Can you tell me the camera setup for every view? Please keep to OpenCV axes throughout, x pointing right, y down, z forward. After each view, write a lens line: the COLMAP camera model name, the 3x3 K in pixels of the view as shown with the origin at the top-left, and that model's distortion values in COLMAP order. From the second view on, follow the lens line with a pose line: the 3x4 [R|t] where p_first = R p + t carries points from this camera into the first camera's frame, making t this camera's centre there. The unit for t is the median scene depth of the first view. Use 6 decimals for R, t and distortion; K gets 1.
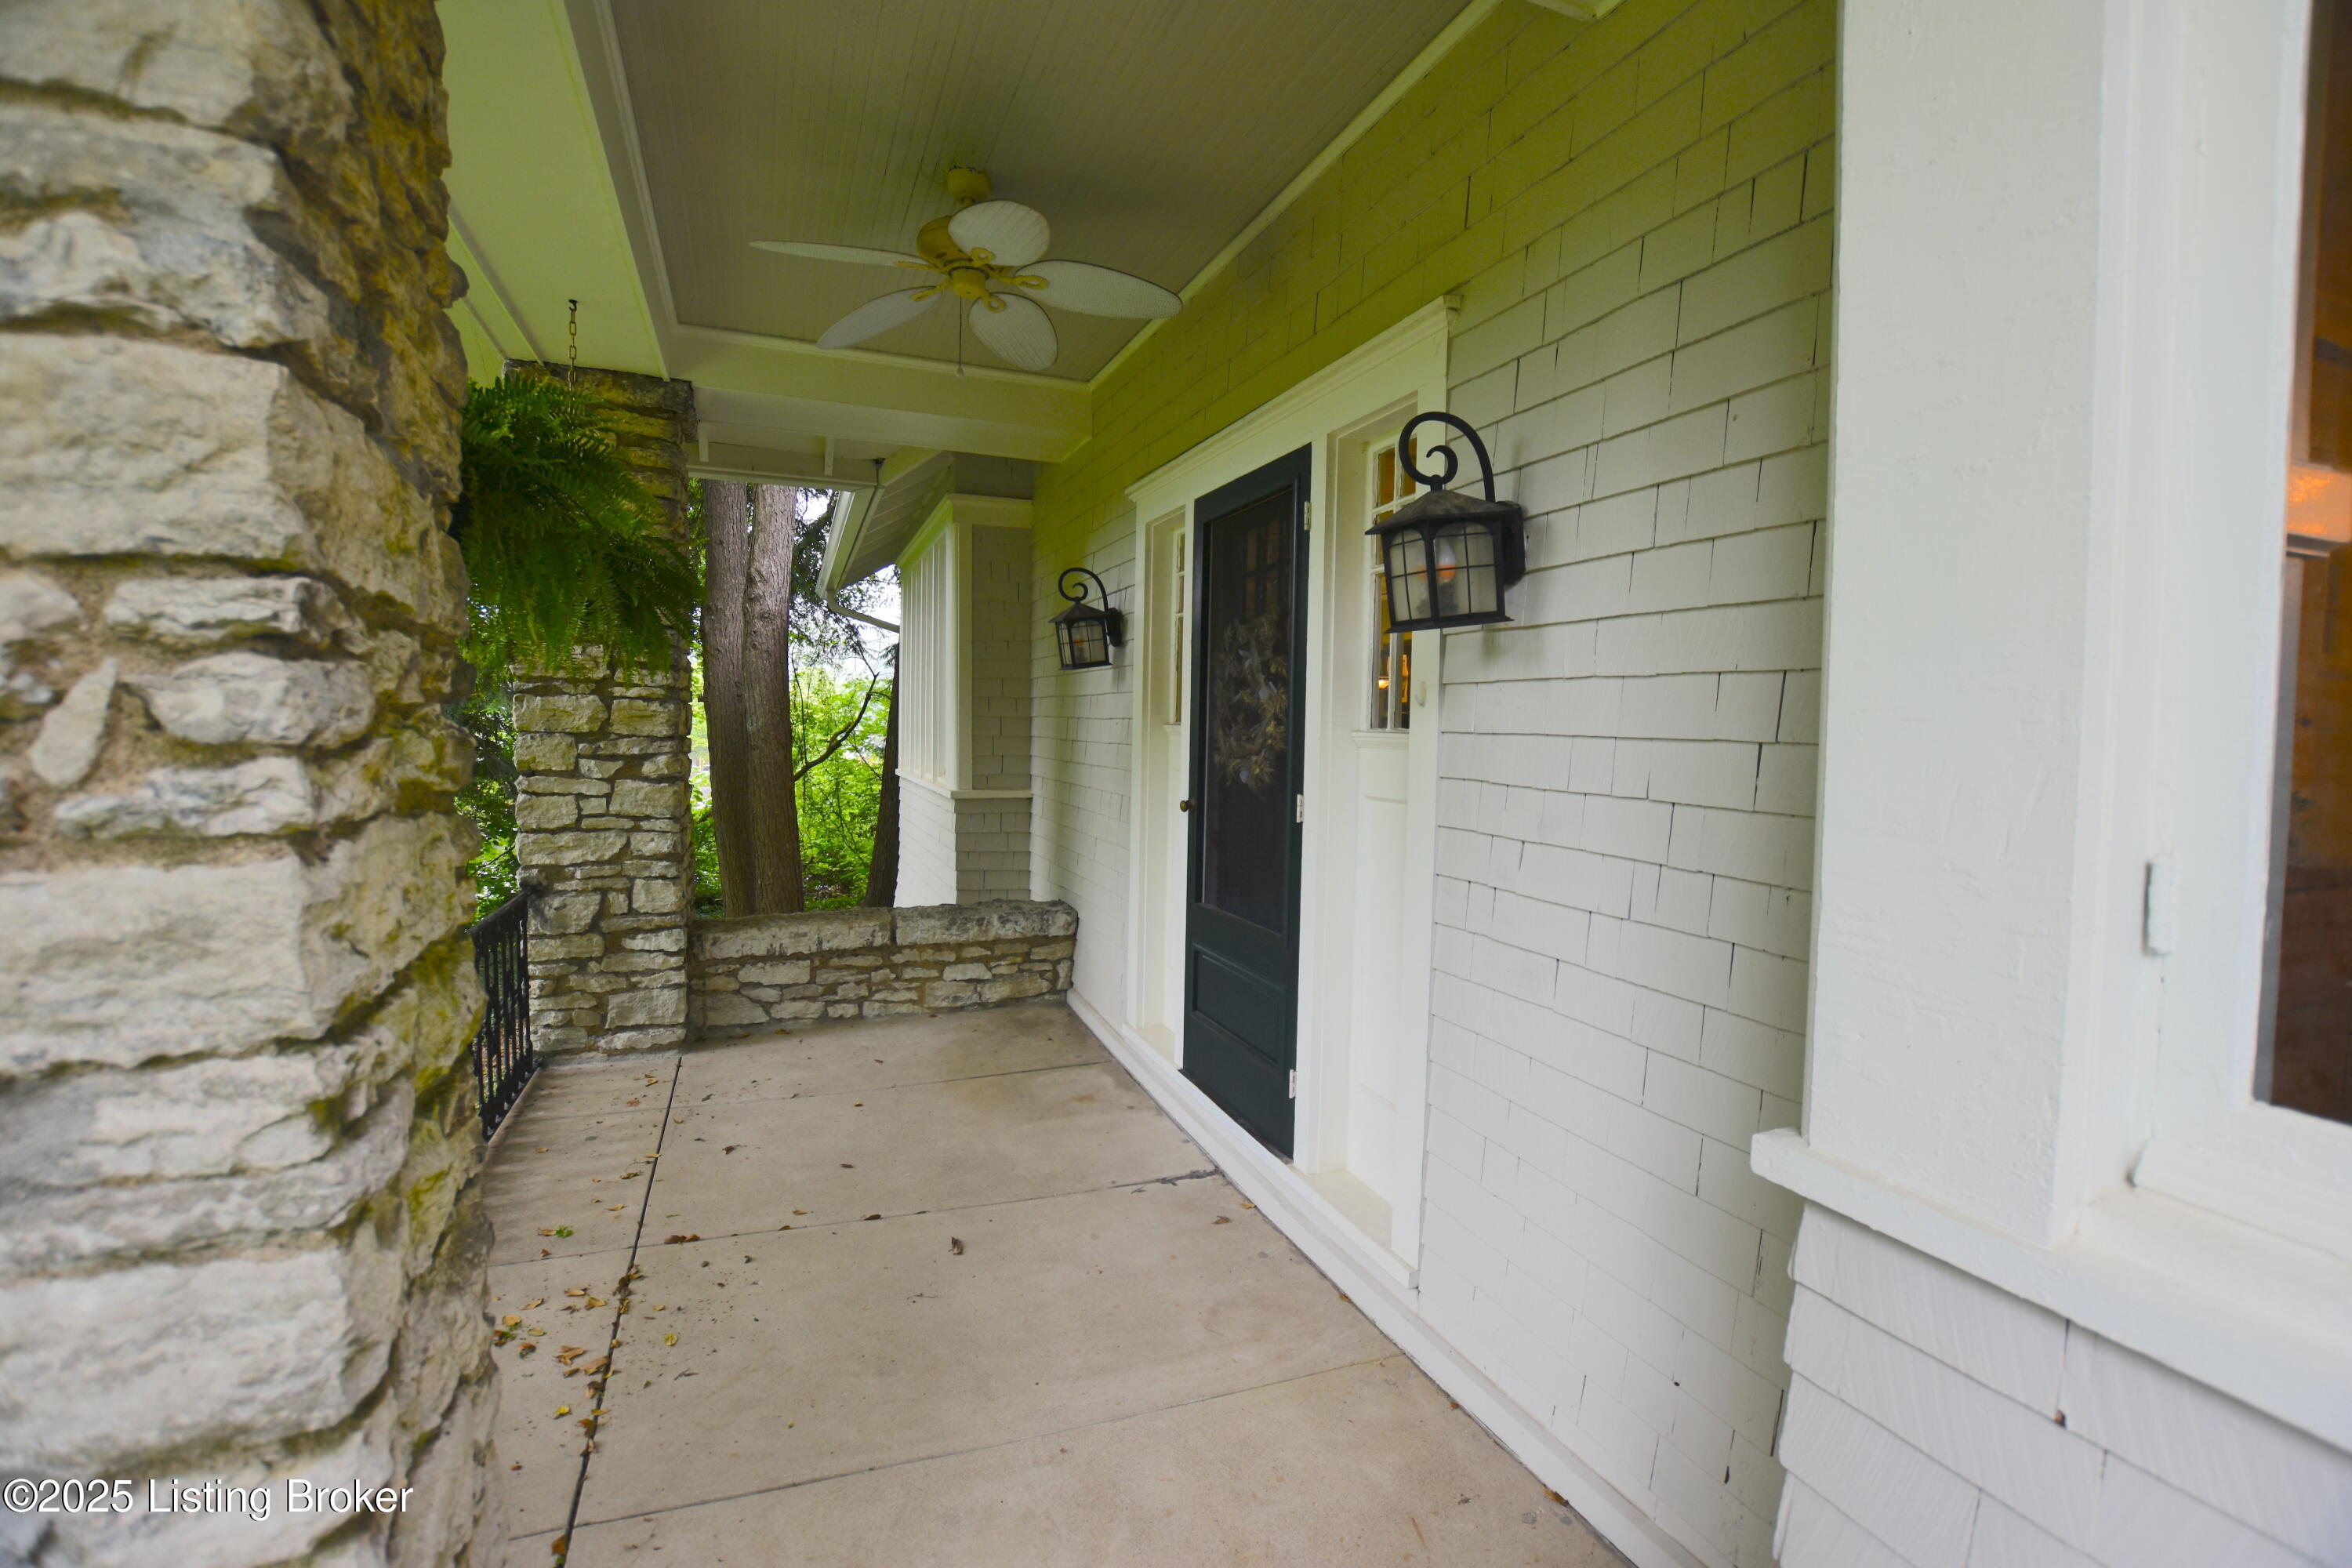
lens RADIAL K [[1037.7, 0, 1185.0], [0, 1037.7, 765.6], [0, 0, 1]] dist [-0.028215, 0.001523]
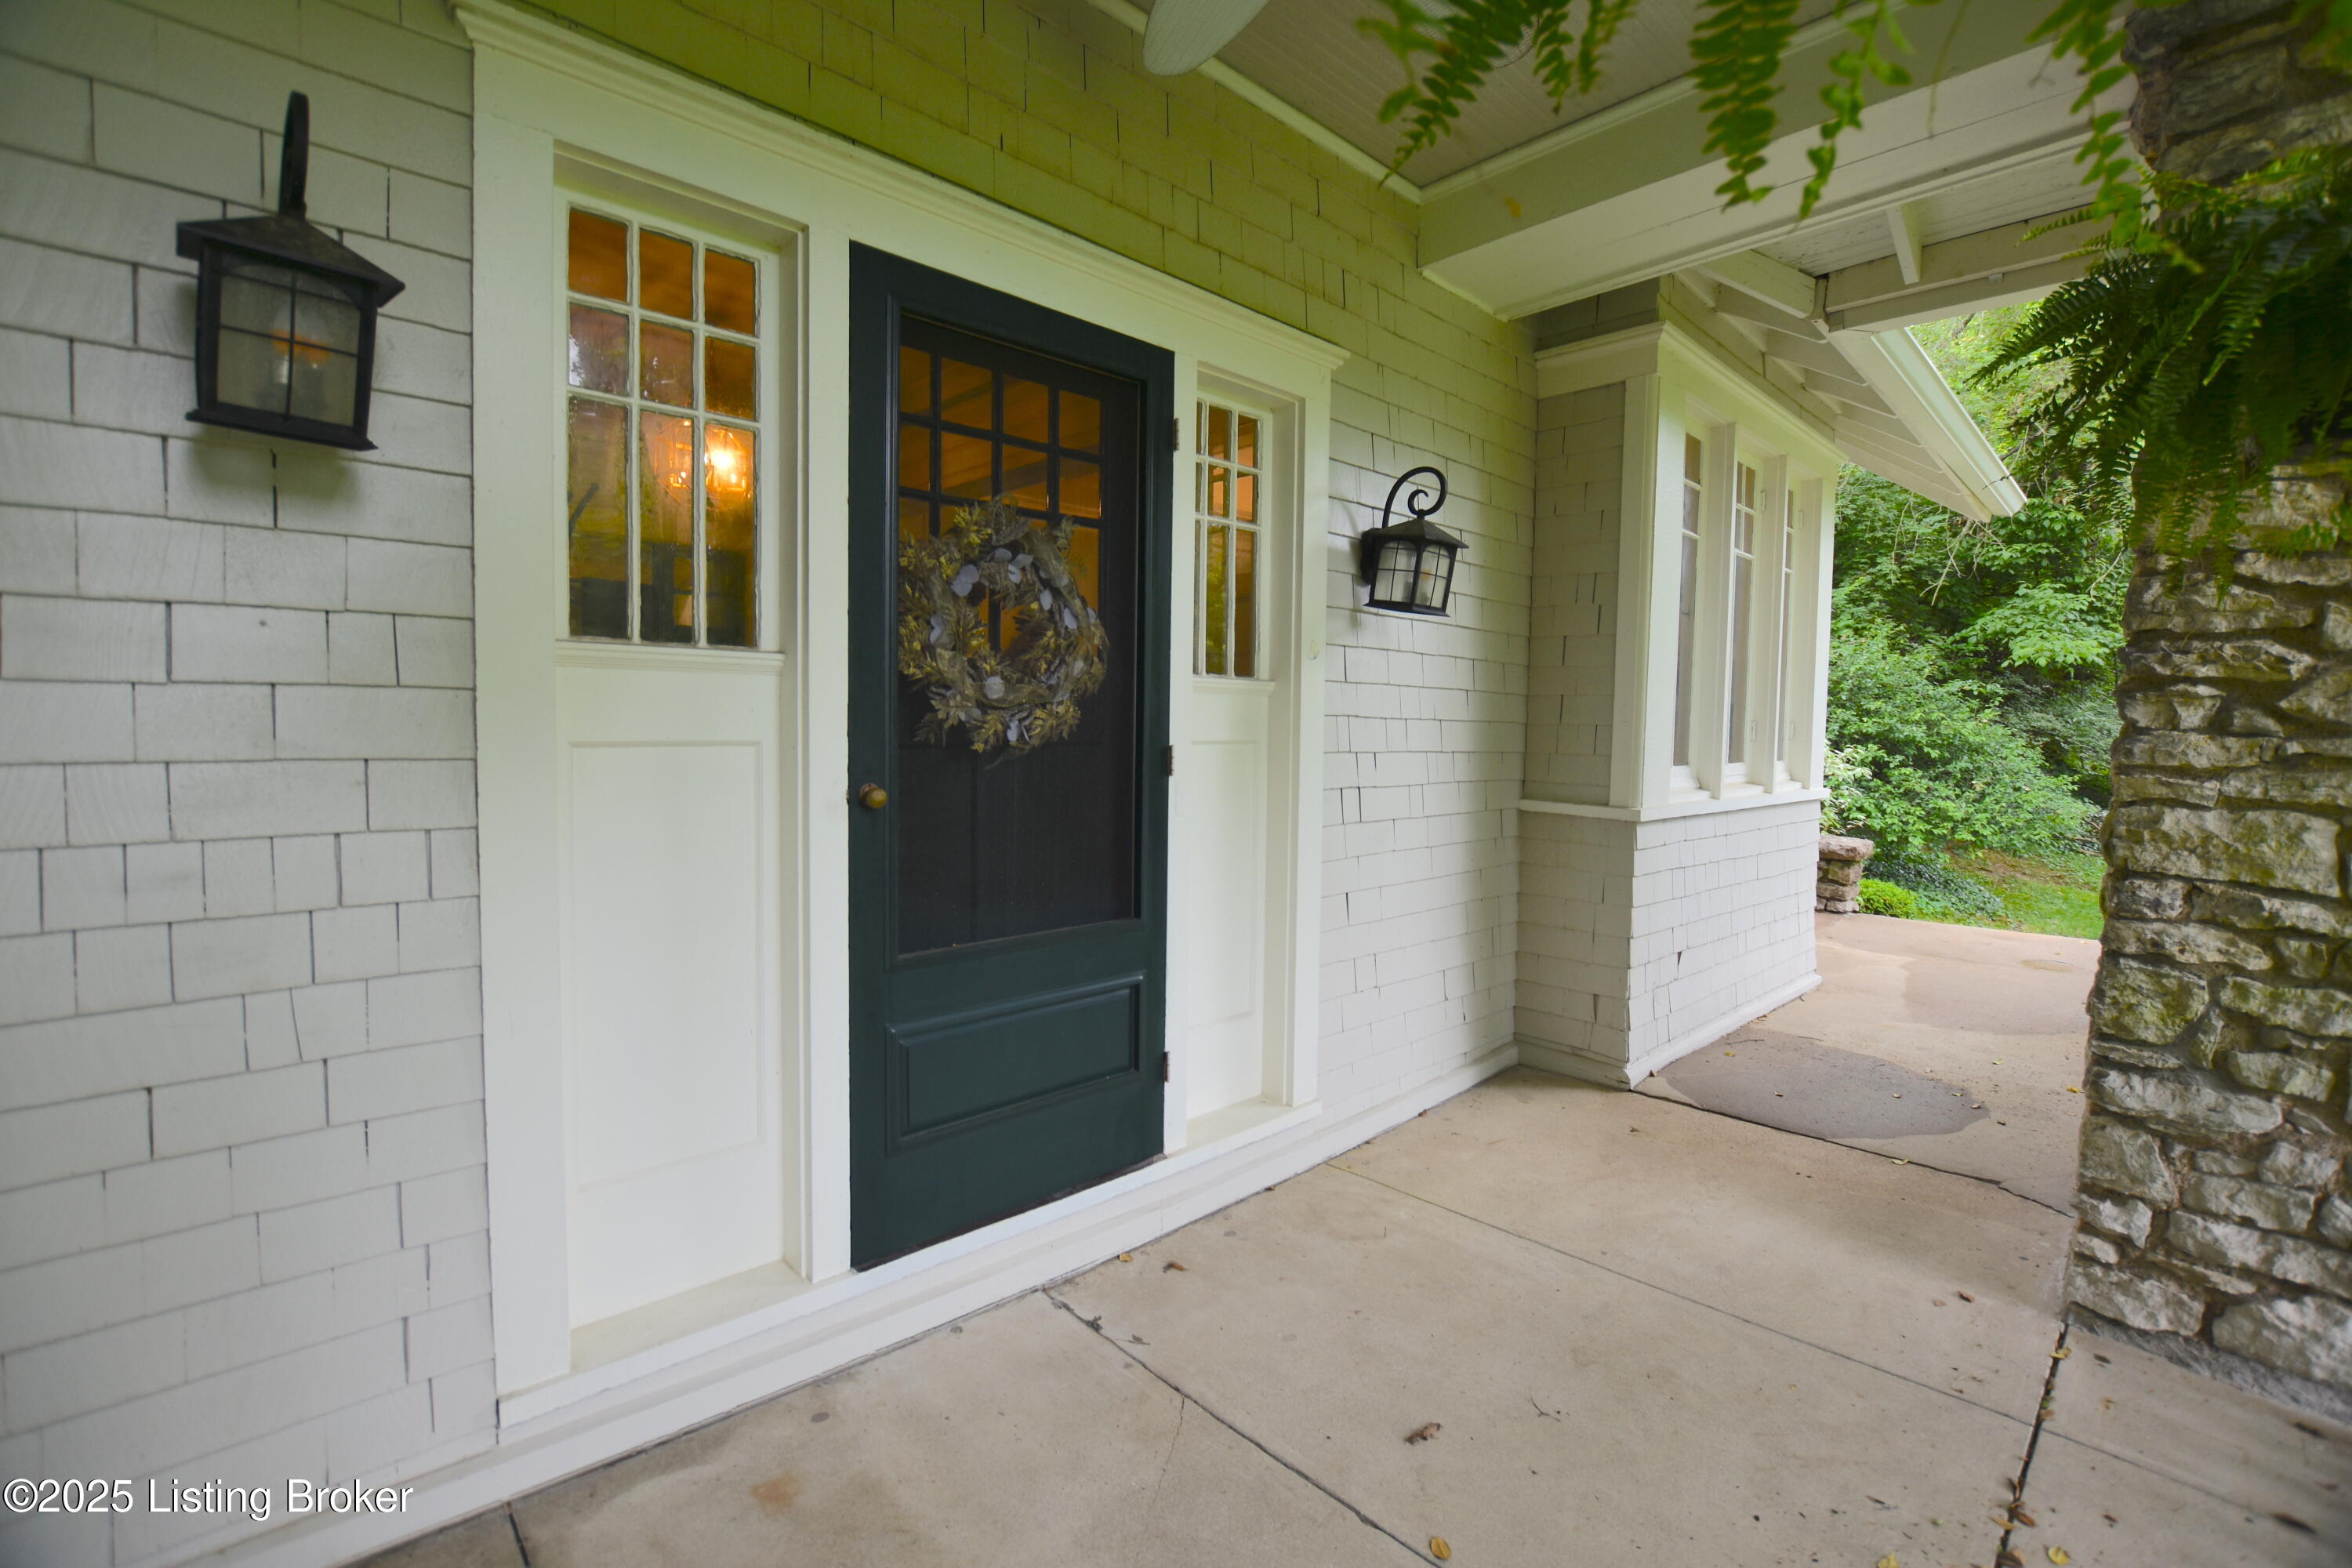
lens RADIAL K [[1037.7, 0, 1185.0], [0, 1037.7, 765.6], [0, 0, 1]] dist [-0.028215, 0.001523]
pose [[-0.368299, -0.069836, 0.927081, -0.505546], [0.015529, 0.996574, 0.081240, -0.019203], [-0.929578, 0.044318, -0.365952, 0.915687]]
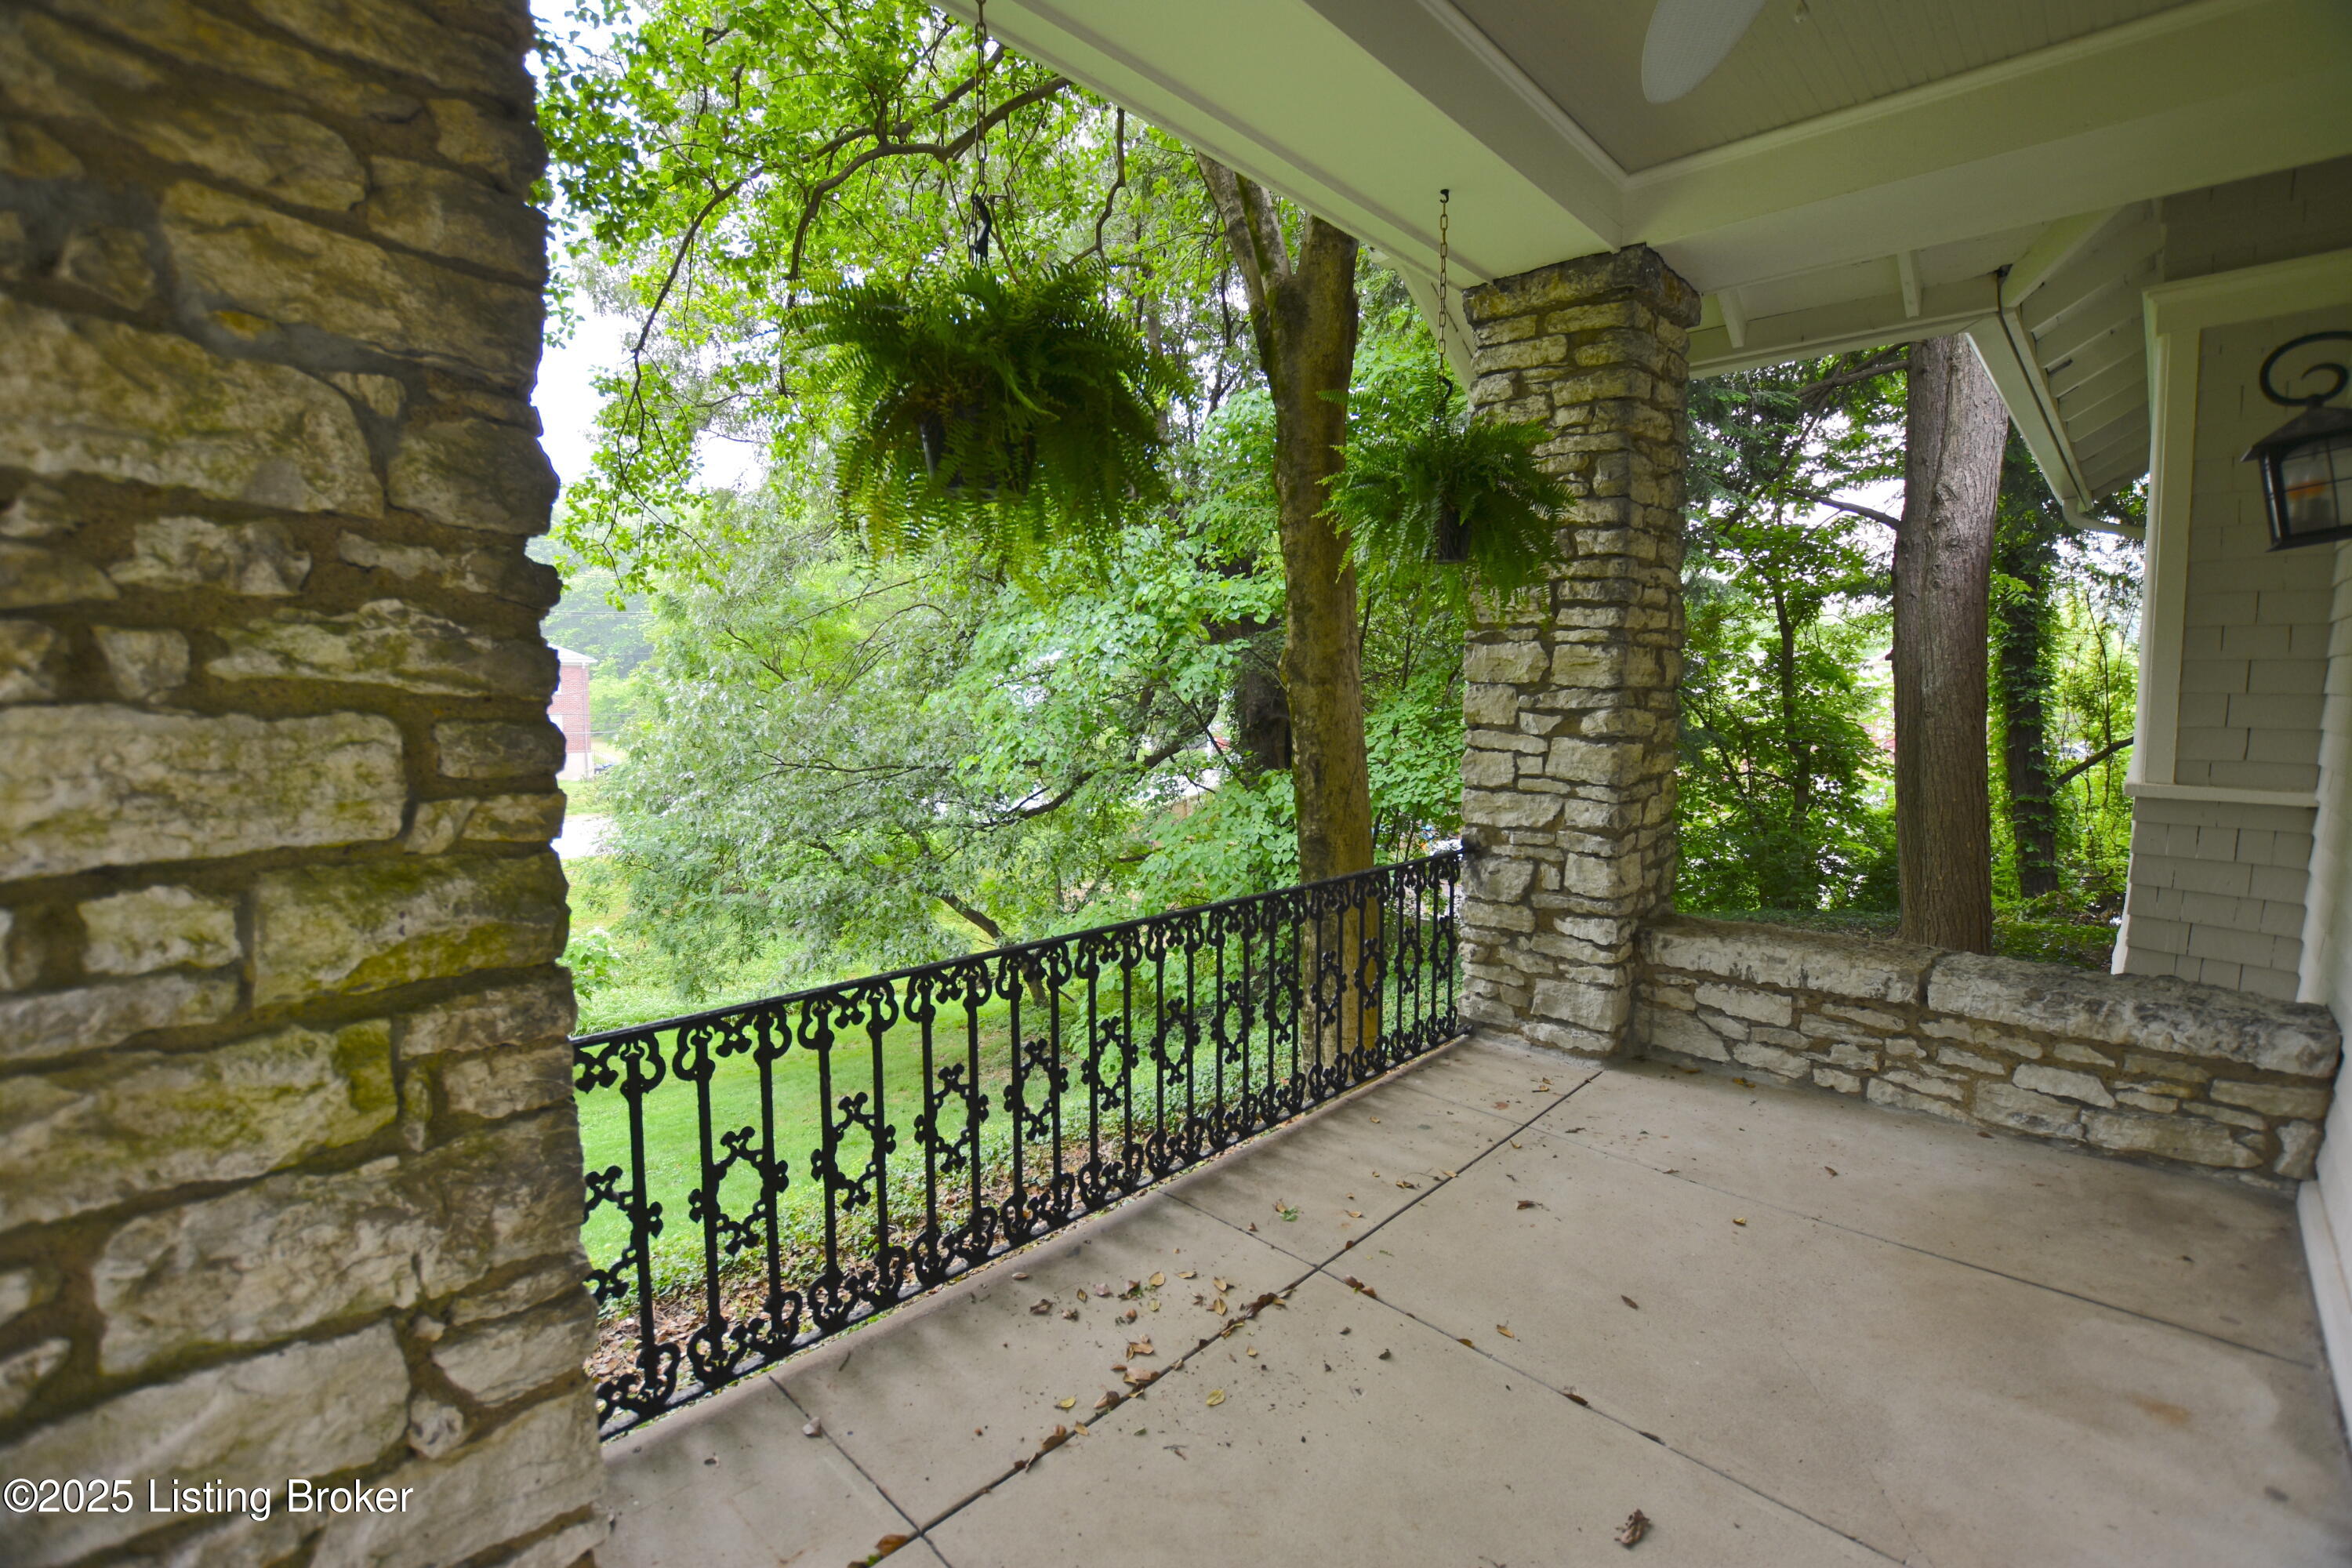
lens RADIAL K [[1037.7, 0, 1185.0], [0, 1037.7, 765.6], [0, 0, 1]] dist [-0.028215, 0.001523]
pose [[0.415908, 0.059069, -0.907486, 0.116843], [-0.034817, 0.998191, 0.049016, 0.005653], [0.908740, 0.011210, 0.417212, 0.344696]]
